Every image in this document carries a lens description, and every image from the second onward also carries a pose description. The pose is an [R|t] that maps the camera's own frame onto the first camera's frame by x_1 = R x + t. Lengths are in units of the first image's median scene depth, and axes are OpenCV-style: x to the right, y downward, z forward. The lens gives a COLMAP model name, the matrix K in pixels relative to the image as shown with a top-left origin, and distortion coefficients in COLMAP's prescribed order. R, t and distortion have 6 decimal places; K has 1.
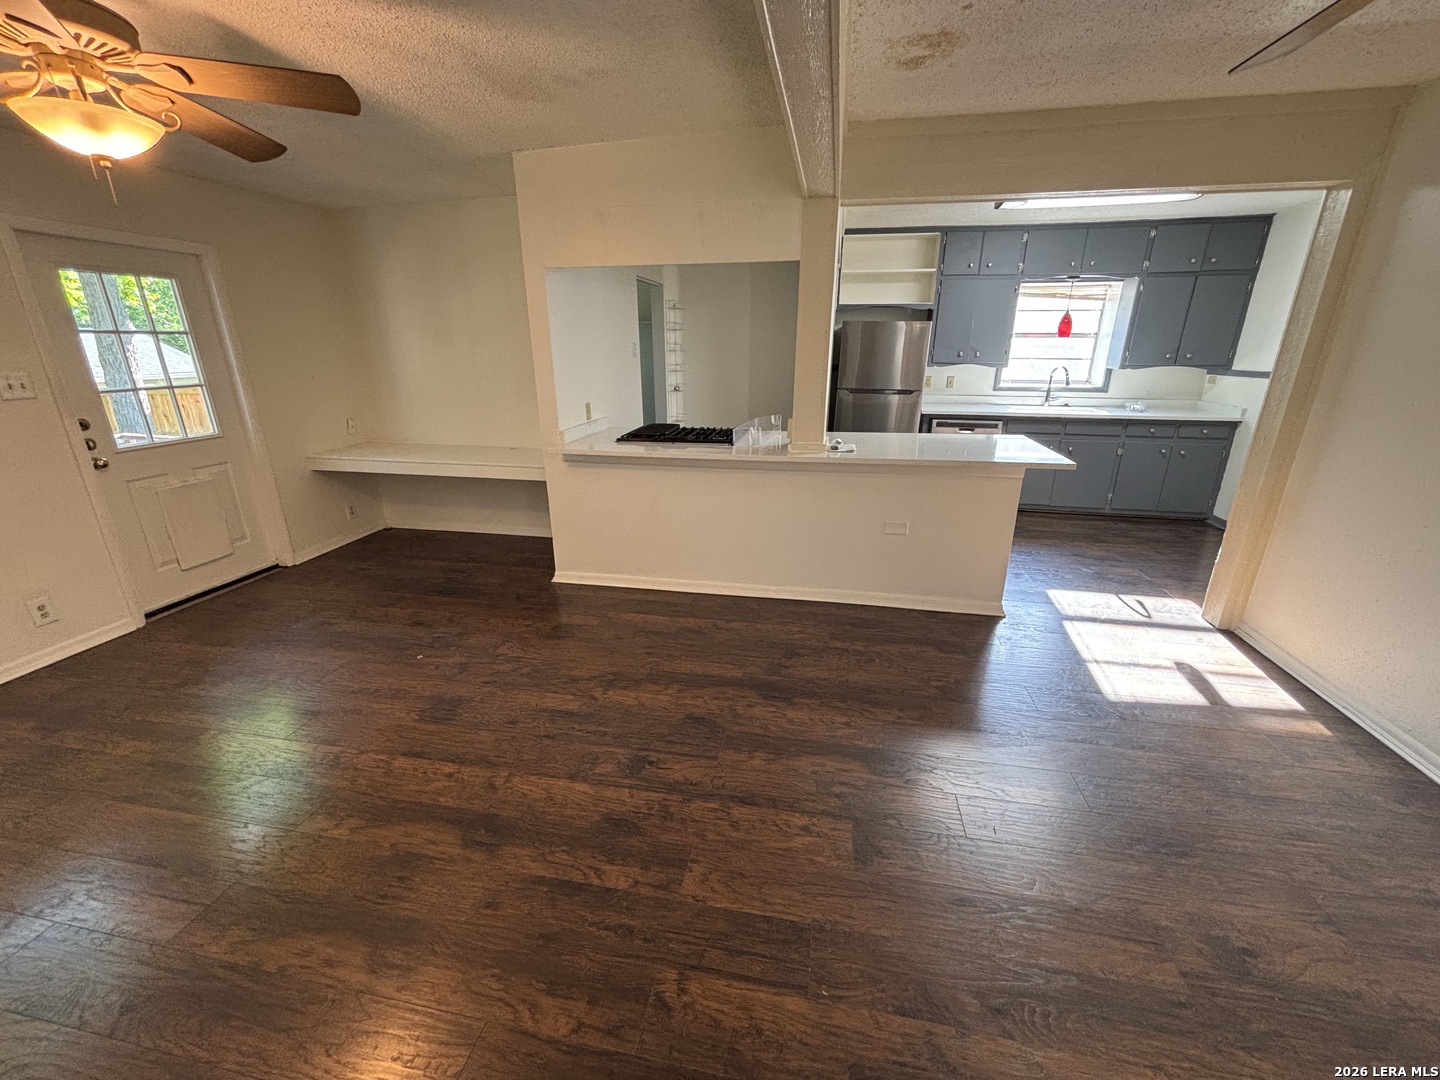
lens RADIAL K [[580.1, 0, 717.9], [0, 580.1, 538.2], [0, 0, 1]] dist [0.005930, -0.003663]
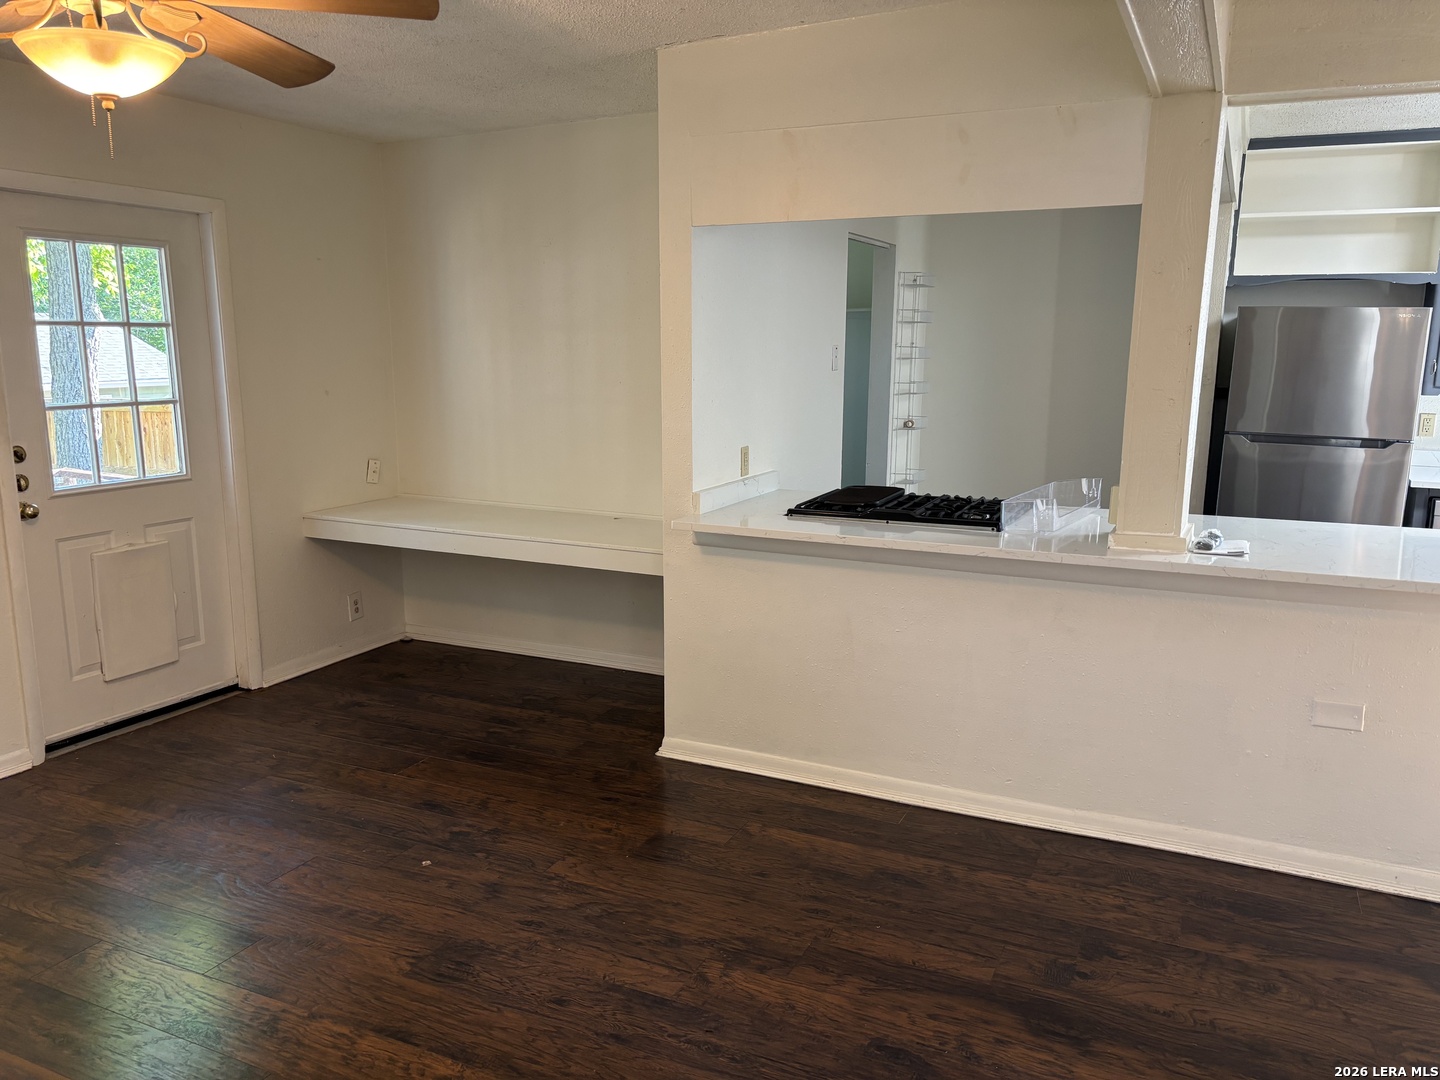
lens RADIAL K [[1082.7, 0, 725.8], [0, 1082.7, 540.9], [0, 0, 1]] dist [0.069169, -0.077621]
pose [[0.969482, 0.051834, -0.239622, 0.020589], [-0.085207, 0.987703, -0.131079, 0.002345], [0.229881, 0.147496, 0.961977, -0.026617]]
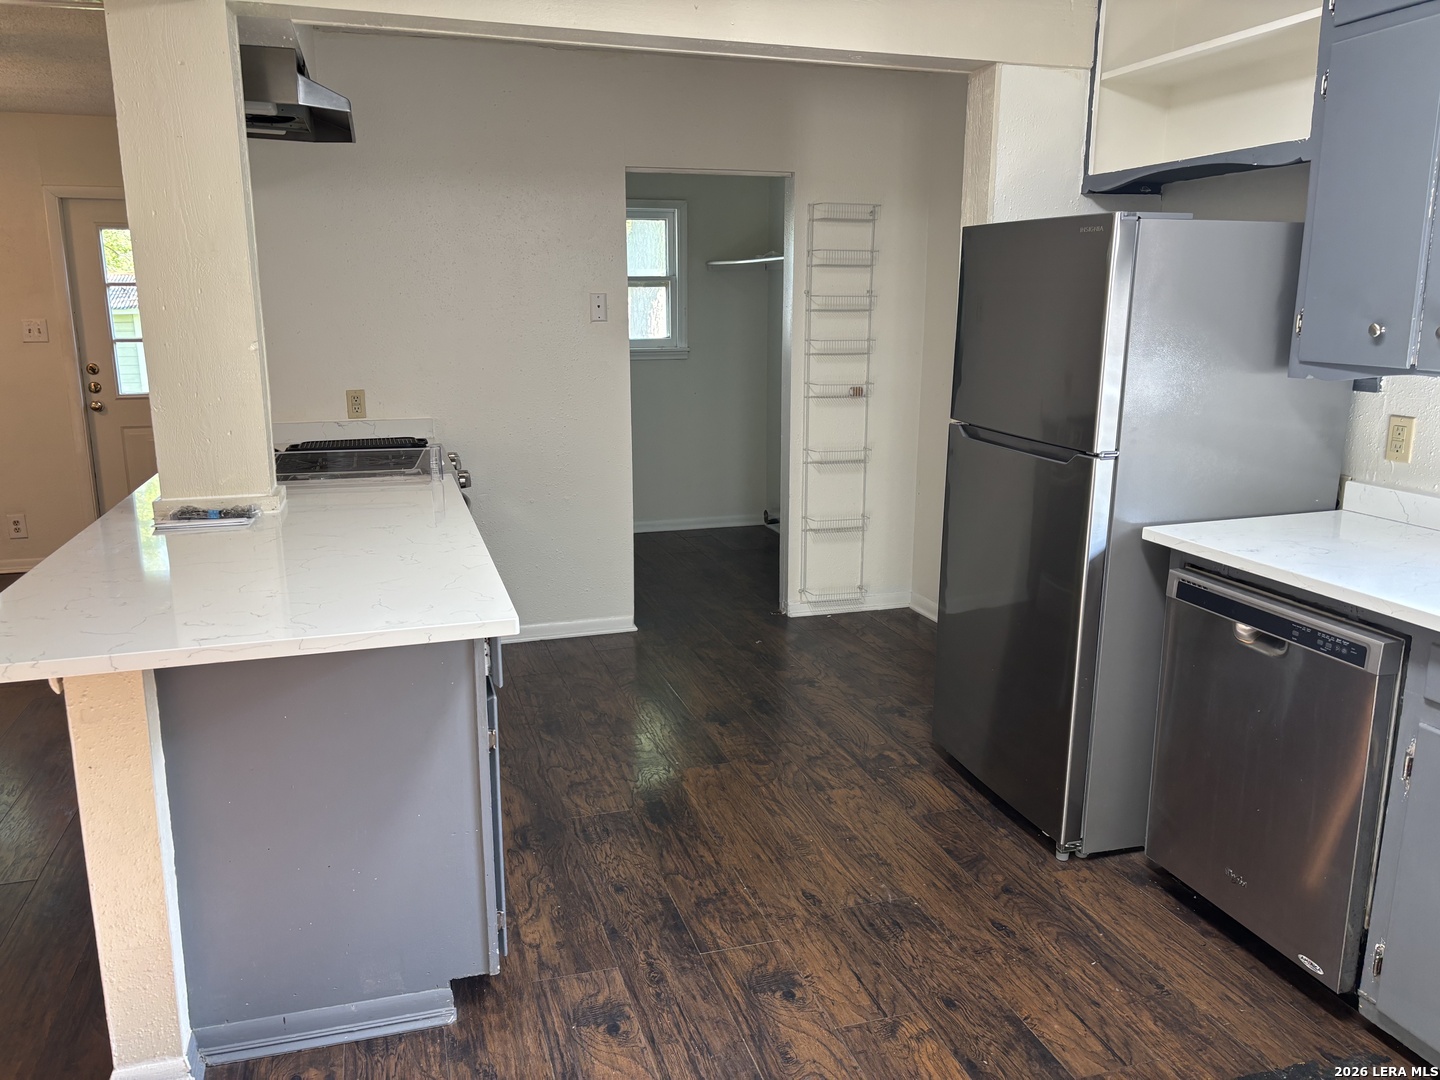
lens RADIAL K [[1089.9, 0, 704.2], [0, 1089.9, 532.4], [0, 0, 1]] dist [0.047641, -0.051917]
pose [[0.465113, 0.183538, -0.866016, 1.023355], [-0.280018, 0.958544, 0.052758, -0.272321], [0.839798, 0.217961, 0.497225, 0.831026]]
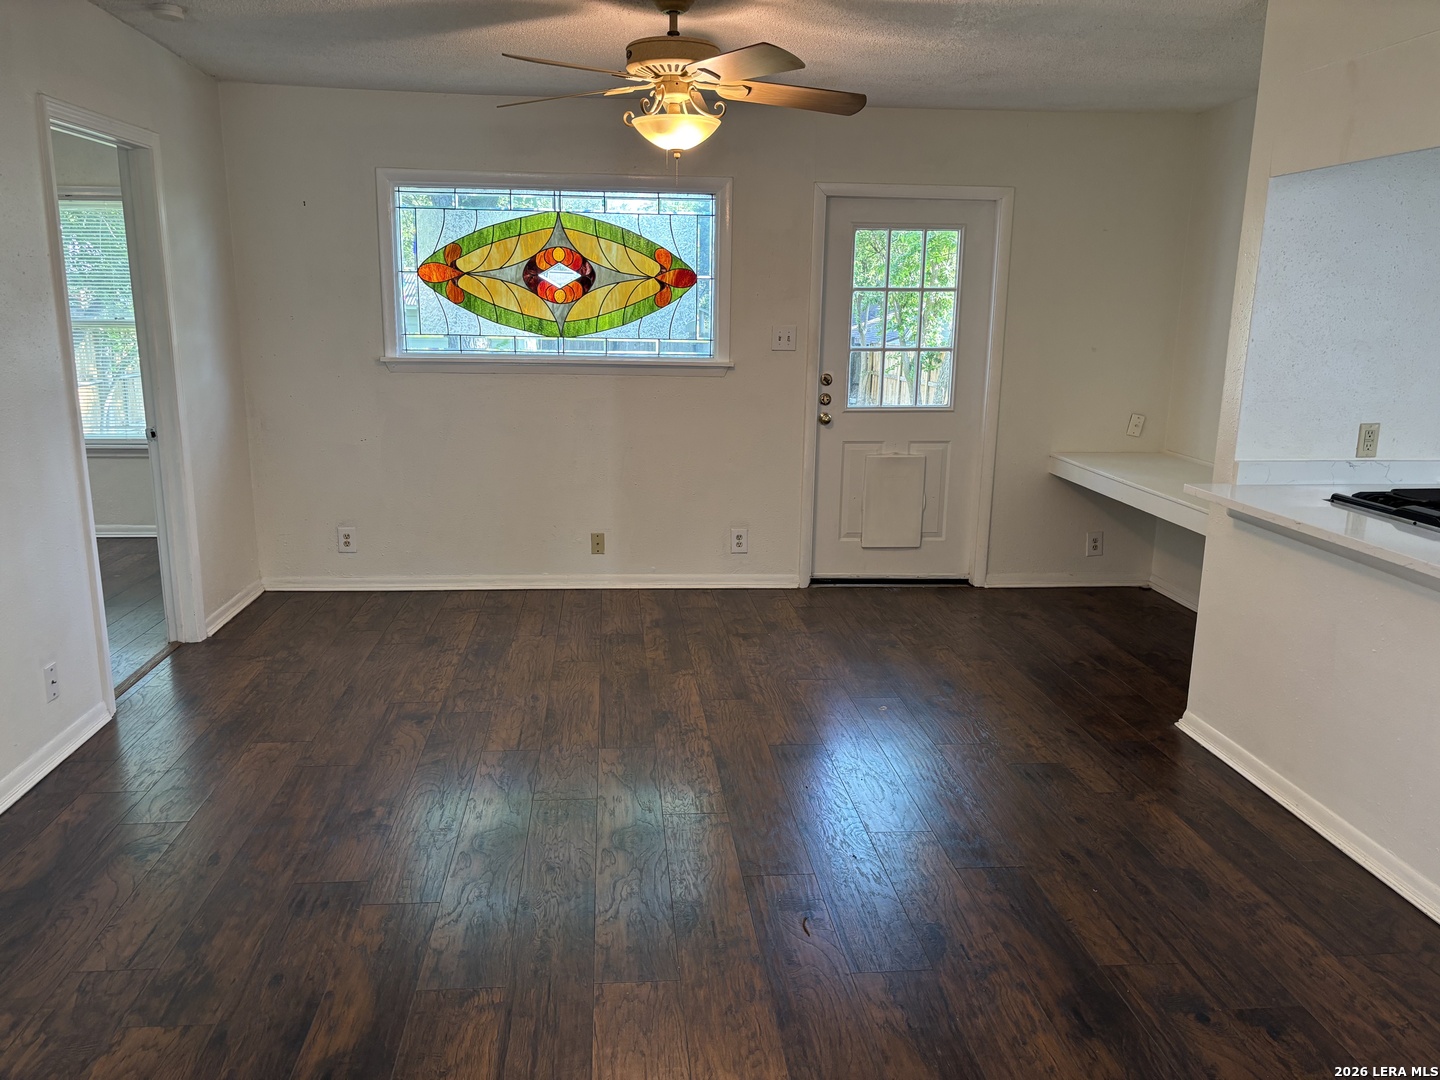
lens RADIAL K [[1086.0, 0, 713.3], [0, 1086.0, 537.4], [0, 0, 1]] dist [0.083585, -0.110748]
pose [[0.279433, 0.210871, -0.936723, 0.564056], [-0.320482, 0.940121, 0.116033, -0.077375], [0.905101, 0.267780, 0.330281, 0.224439]]
